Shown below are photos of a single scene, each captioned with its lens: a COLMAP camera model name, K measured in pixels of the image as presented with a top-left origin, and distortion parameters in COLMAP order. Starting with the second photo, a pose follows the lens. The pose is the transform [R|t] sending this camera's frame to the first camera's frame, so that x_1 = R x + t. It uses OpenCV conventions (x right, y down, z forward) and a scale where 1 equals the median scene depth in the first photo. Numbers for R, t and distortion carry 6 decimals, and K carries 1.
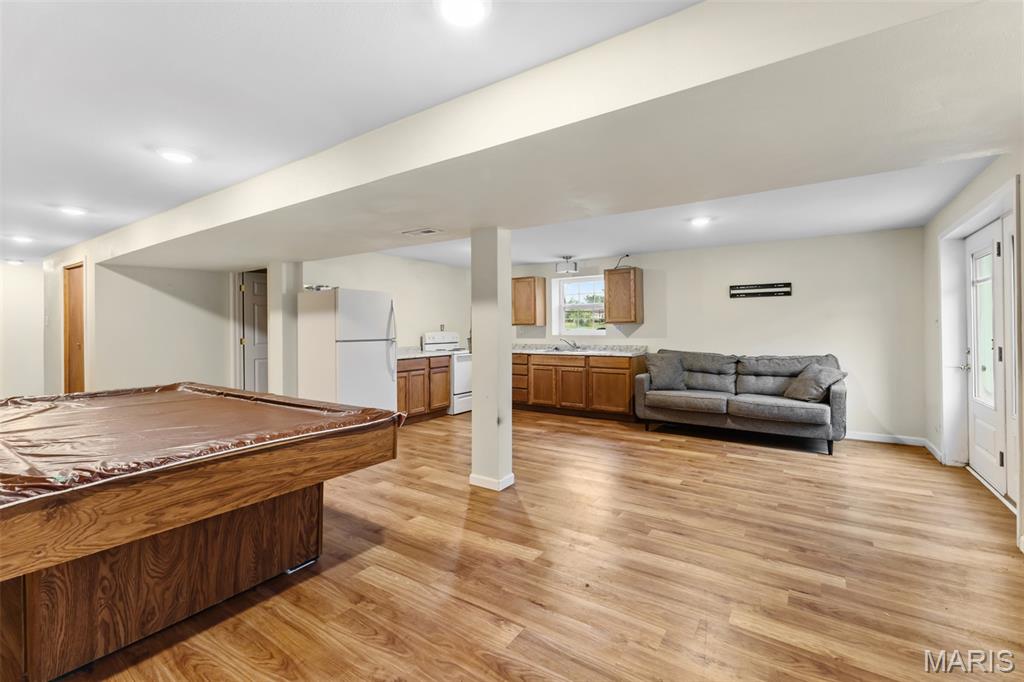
lens RADIAL K [[447.1, 0, 515.7], [0, 447.1, 320.5], [0, 0, 1]] dist [0.006797, -0.001327]
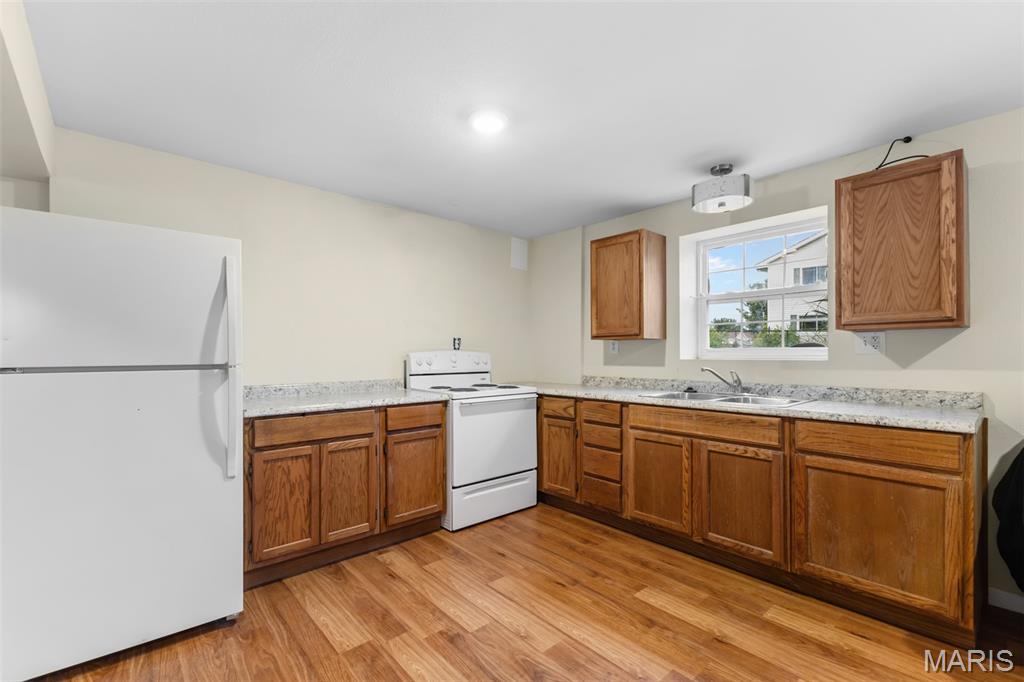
lens RADIAL K [[447.1, 0, 513.4], [0, 447.1, 351.7], [0, 0, 1]] dist [0.006797, -0.001327]
pose [[0.966730, 0.004214, -0.255764, 0.039327], [-0.000904, 0.999914, 0.013056, 0.021532], [0.255797, -0.012390, 0.966651, 0.594912]]
